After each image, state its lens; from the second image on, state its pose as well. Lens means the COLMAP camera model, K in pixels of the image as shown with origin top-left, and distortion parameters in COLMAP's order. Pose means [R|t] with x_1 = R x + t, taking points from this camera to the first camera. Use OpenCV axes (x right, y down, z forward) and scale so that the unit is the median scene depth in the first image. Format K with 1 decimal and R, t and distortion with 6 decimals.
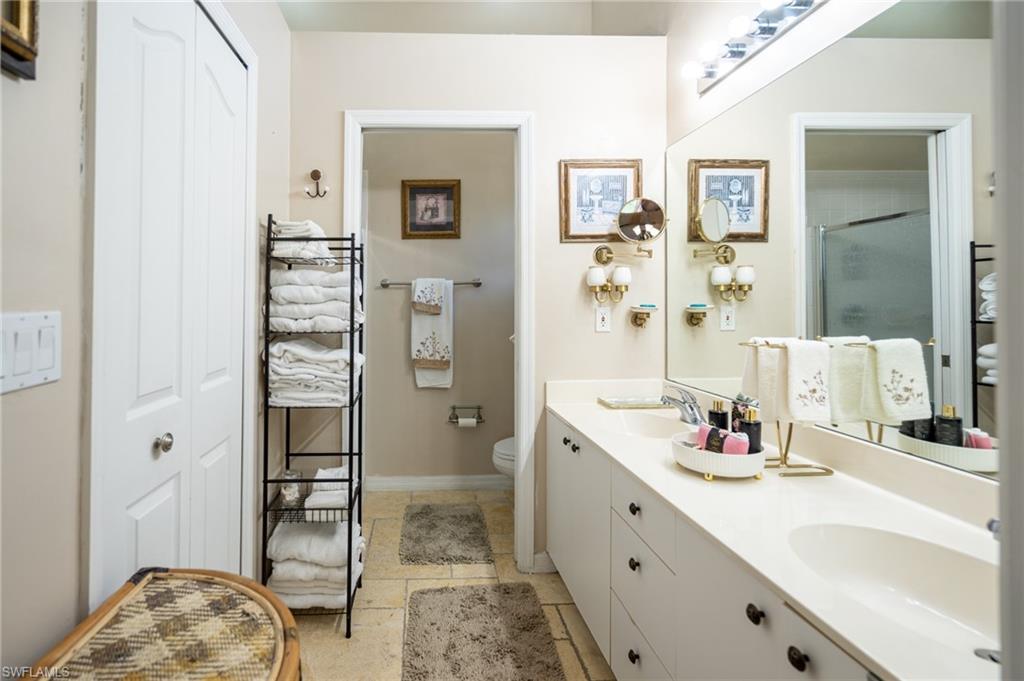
lens RADIAL K [[481.8, 0, 518.0], [0, 481.8, 301.8], [0, 0, 1]] dist [0.002623, 0.002393]
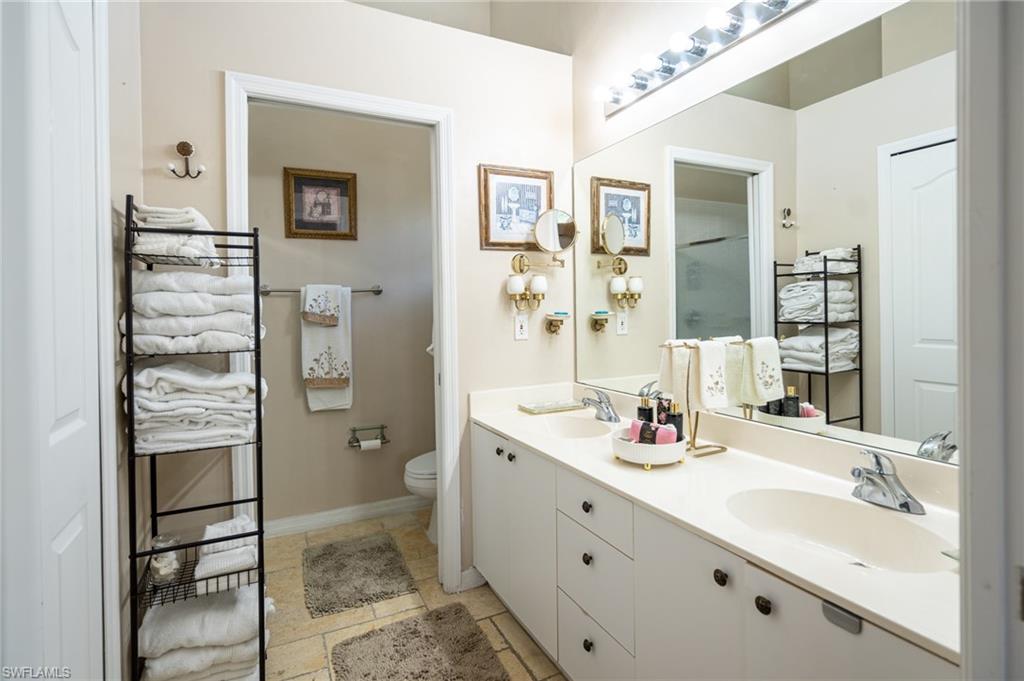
lens RADIAL K [[481.8, 0, 490.7], [0, 481.8, 317.7], [0, 0, 1]] dist [0.002623, 0.002393]
pose [[0.918796, -0.016188, 0.394401, -0.294882], [0.008743, 0.999748, 0.020665, -0.005281], [-0.394636, -0.015539, 0.918706, 0.100504]]
